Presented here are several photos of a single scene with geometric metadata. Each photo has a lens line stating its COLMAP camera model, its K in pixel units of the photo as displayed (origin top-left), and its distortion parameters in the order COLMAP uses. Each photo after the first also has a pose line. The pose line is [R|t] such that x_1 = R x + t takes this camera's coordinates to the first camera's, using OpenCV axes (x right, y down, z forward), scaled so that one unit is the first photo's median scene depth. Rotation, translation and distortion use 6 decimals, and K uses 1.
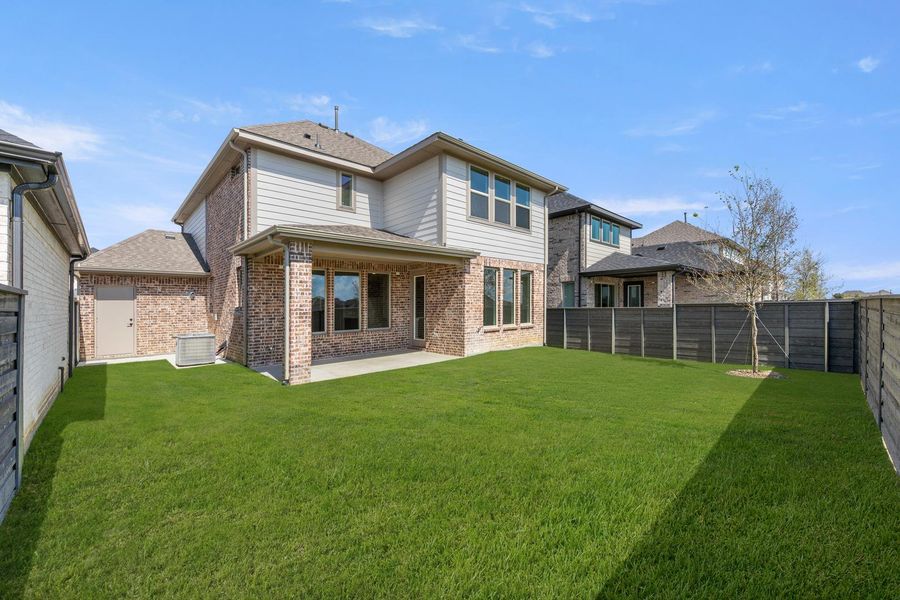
lens RADIAL K [[356.8, 0, 446.5], [0, 356.8, 299.9], [0, 0, 1]] dist [-0.001829, 0.000054]
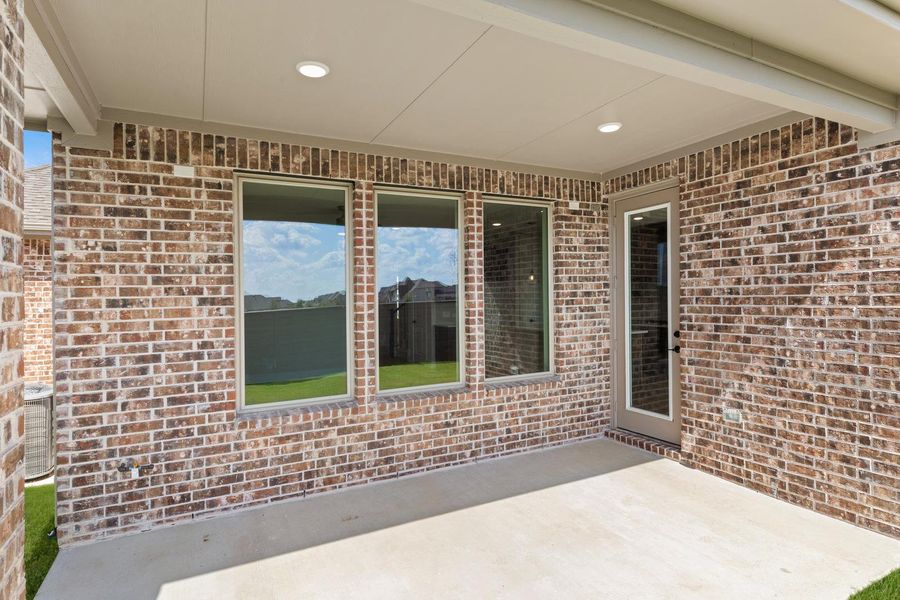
lens RADIAL K [[498.9, 0, 466.2], [0, 498.9, 288.1], [0, 0, 1]] dist [-0.000216, -0.000036]
pose [[0.970832, -0.006433, -0.239676, -0.127566], [0.007393, 0.999968, 0.003109, -0.001104], [0.239648, -0.004790, 0.970848, 0.551047]]
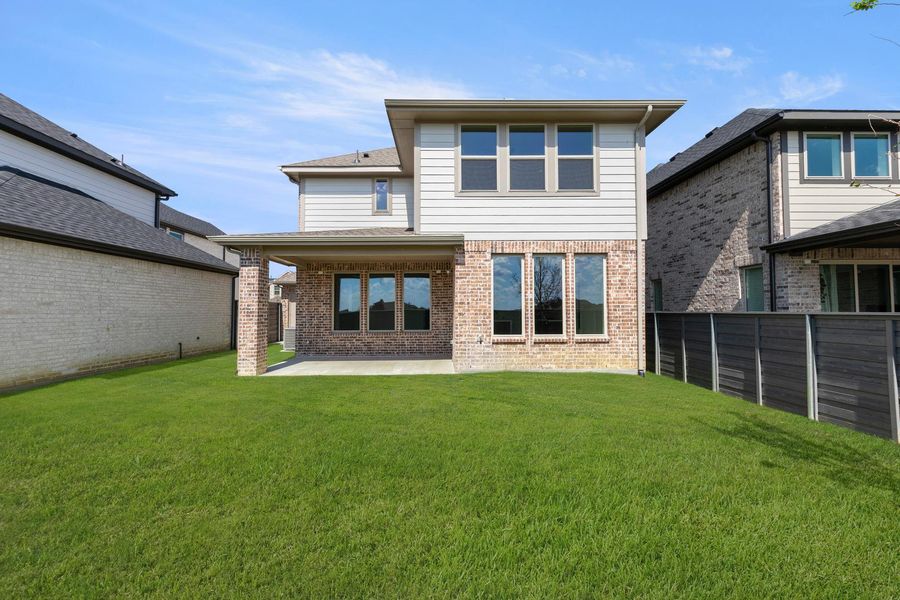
lens RADIAL K [[320.5, 0, 445.6], [0, 320.5, 293.7], [0, 0, 1]] dist [0.002930, 0.000020]
pose [[0.732292, -0.023648, -0.680580, 0.450092], [0.005070, 0.999558, -0.029277, 0.007273], [0.680972, 0.017989, 0.732088, 0.418464]]
